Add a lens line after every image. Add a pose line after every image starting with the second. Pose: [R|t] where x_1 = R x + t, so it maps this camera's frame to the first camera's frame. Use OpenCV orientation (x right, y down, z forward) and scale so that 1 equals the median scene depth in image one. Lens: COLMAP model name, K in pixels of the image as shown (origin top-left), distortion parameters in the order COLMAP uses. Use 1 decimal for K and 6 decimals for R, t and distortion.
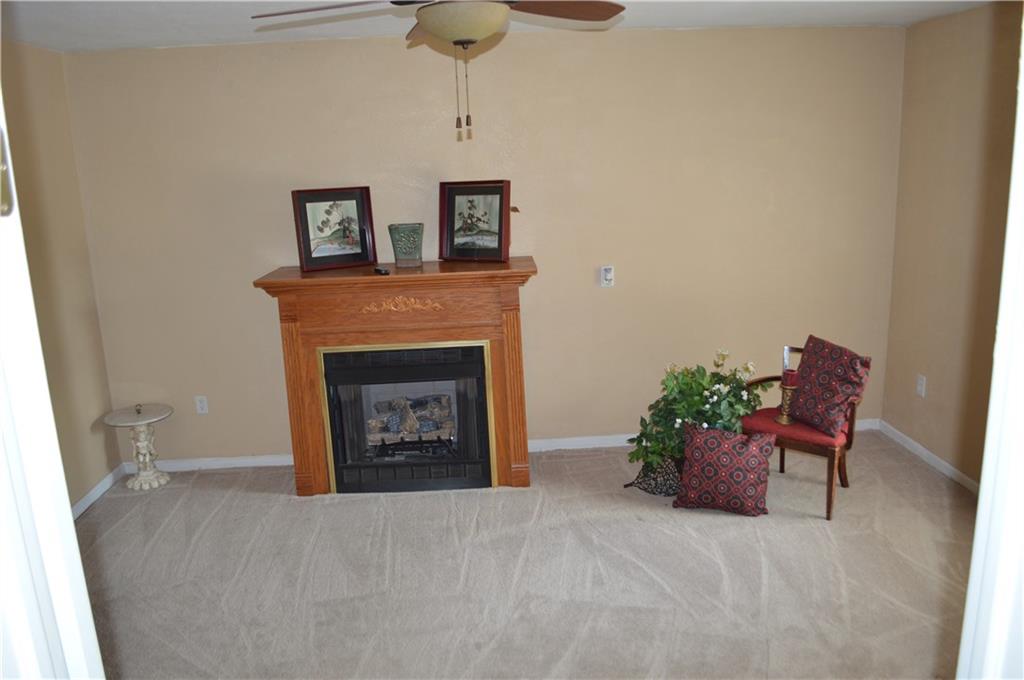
lens RADIAL K [[811.0, 0, 522.6], [0, 811.0, 354.5], [0, 0, 1]] dist [-0.053444, 0.002247]
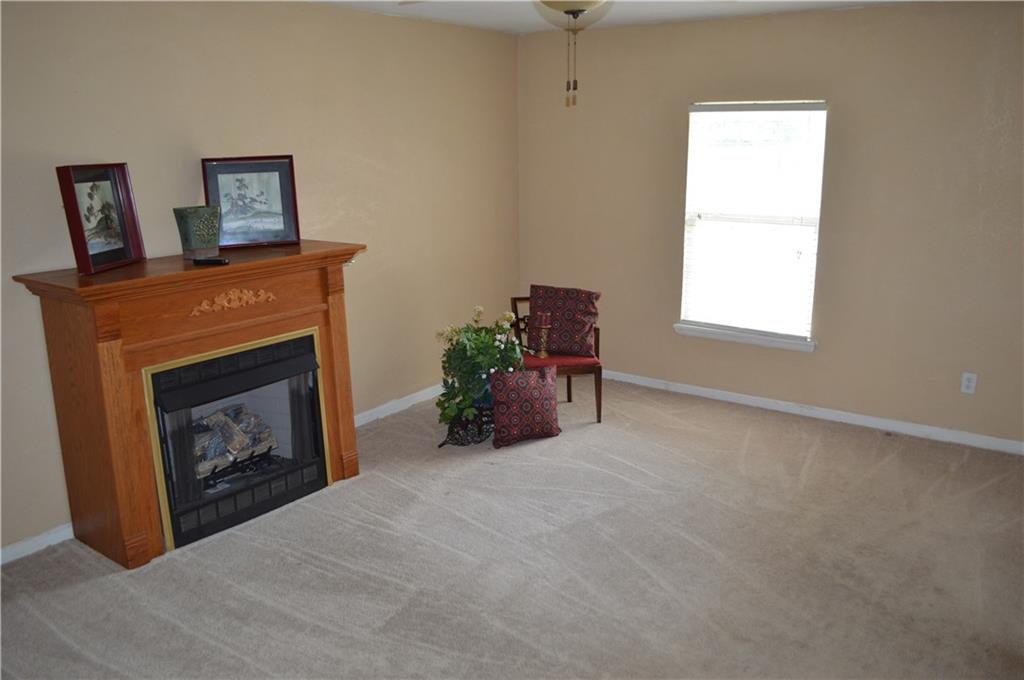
lens RADIAL K [[811.0, 0, 522.6], [0, 811.0, 354.5], [0, 0, 1]] dist [-0.053444, 0.002247]
pose [[0.639604, -0.170751, 0.749500, -0.577839], [0.172498, 0.982033, 0.076521, -0.017158], [-0.749100, 0.080344, 0.657567, 0.216611]]
